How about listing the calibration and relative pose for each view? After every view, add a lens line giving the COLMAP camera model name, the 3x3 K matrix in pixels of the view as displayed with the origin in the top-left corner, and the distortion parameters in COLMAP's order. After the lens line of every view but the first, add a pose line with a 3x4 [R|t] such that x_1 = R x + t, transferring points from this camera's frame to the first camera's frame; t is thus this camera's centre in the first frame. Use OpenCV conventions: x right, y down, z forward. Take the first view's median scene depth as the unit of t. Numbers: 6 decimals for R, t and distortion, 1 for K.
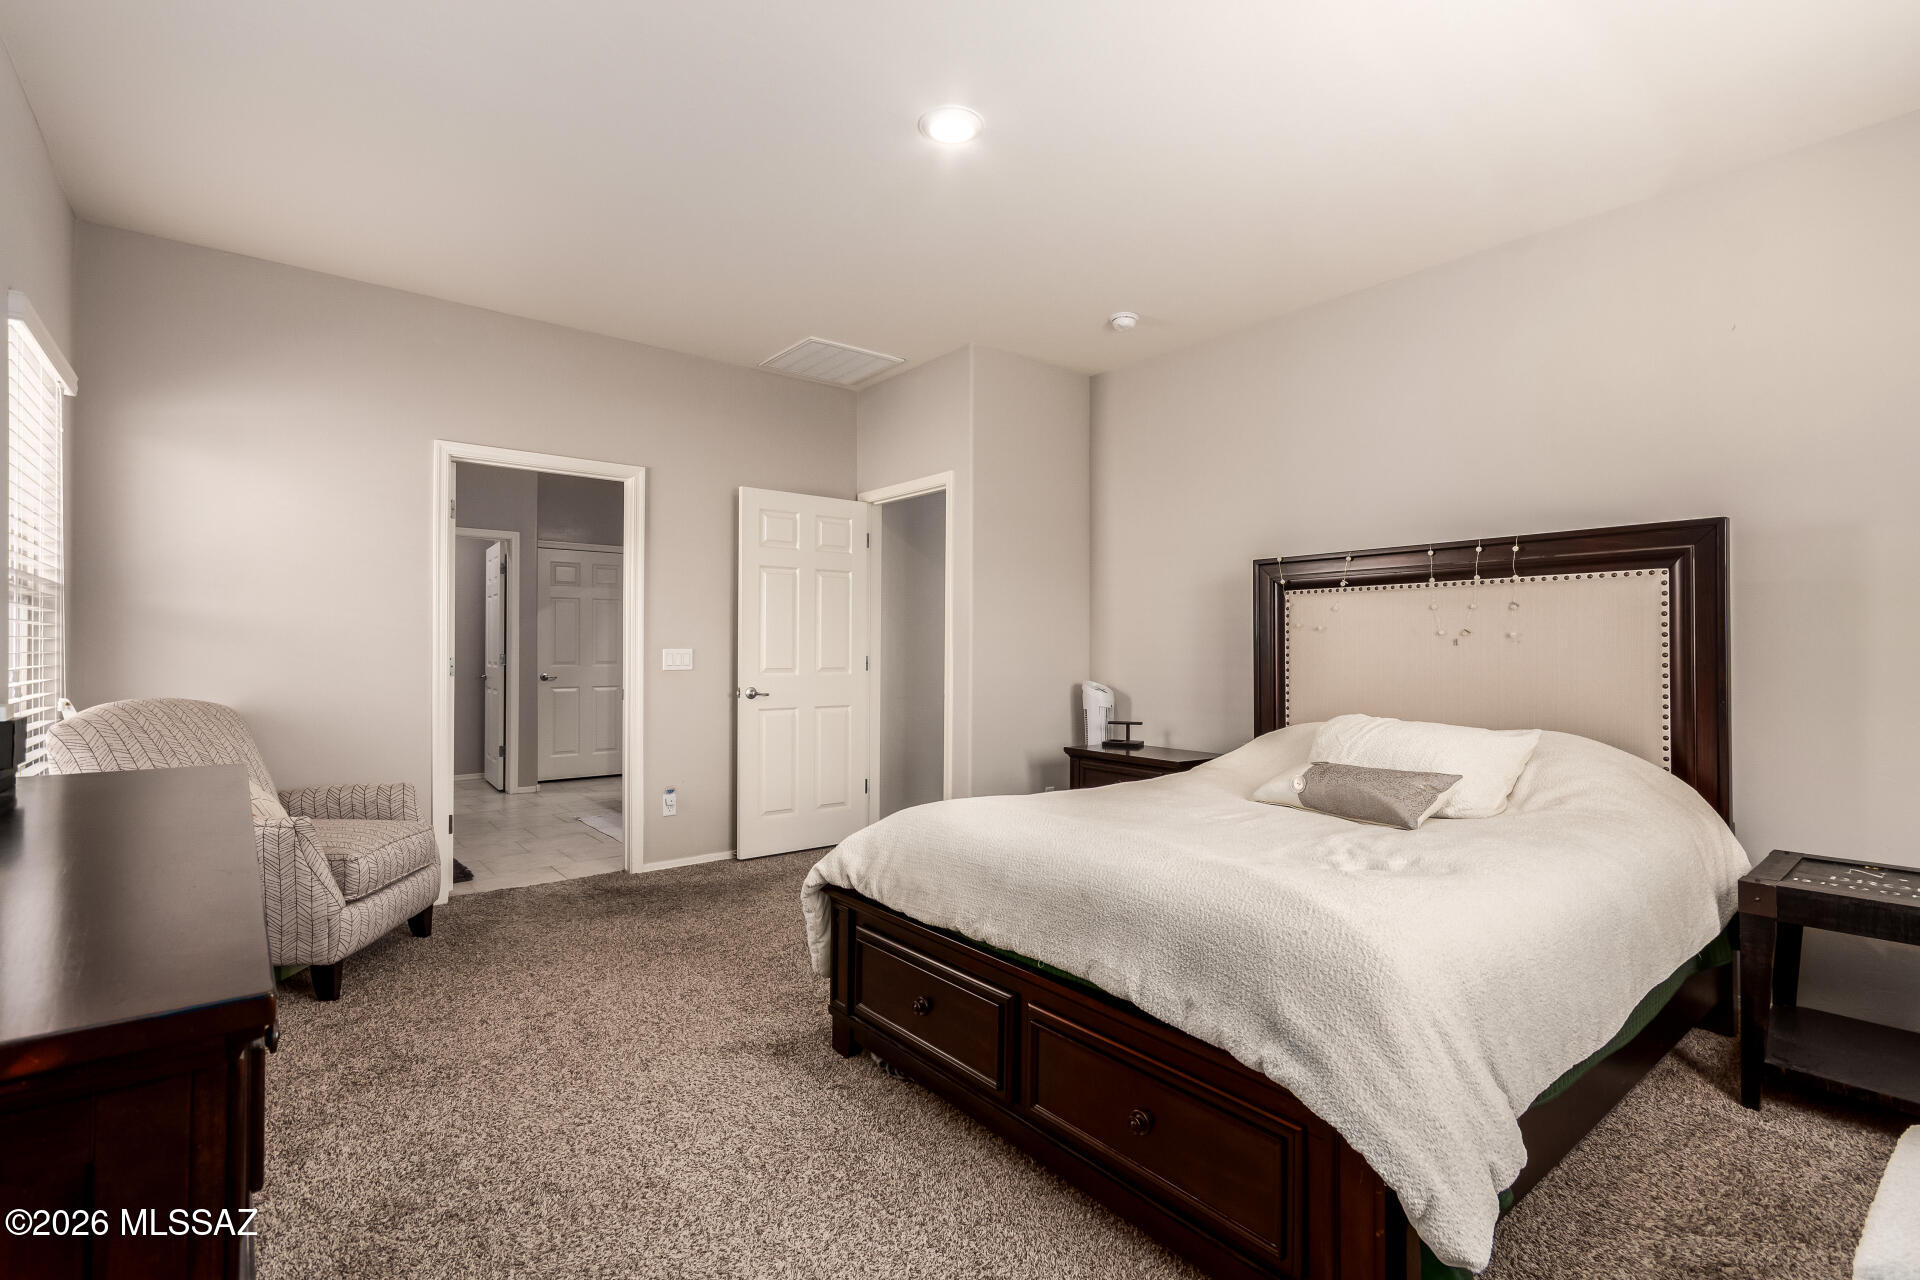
lens RADIAL K [[890.8, 0, 975.4], [0, 890.8, 638.3], [0, 0, 1]] dist [0.002807, -0.000422]
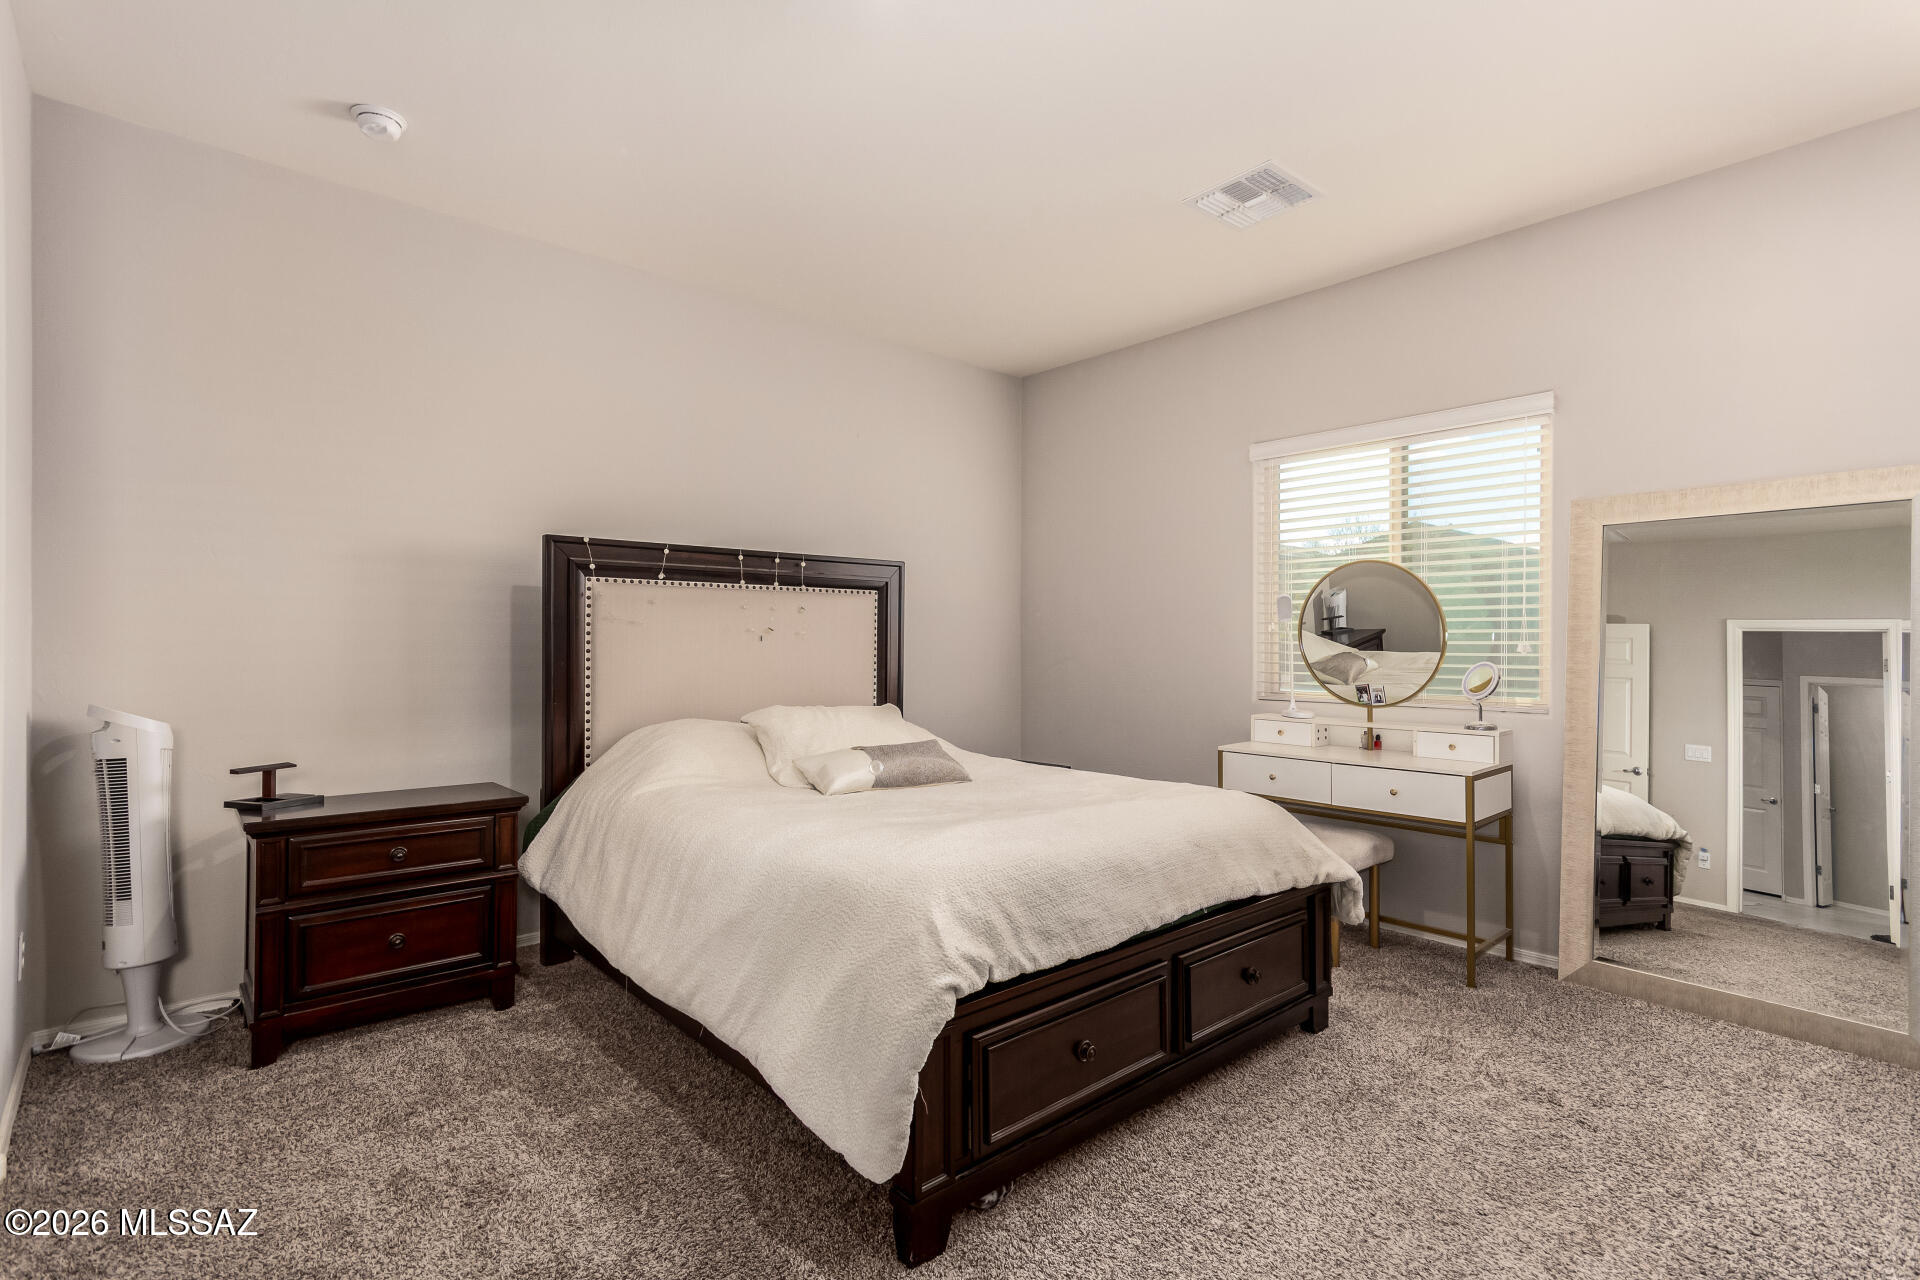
lens RADIAL K [[890.8, 0, 978.2], [0, 890.8, 648.9], [0, 0, 1]] dist [0.002807, -0.000422]
pose [[-0.041731, -0.004751, 0.999118, -0.376170], [-0.014809, 0.999882, 0.004136, 0.005436], [-0.999019, -0.014623, -0.041796, 0.463635]]
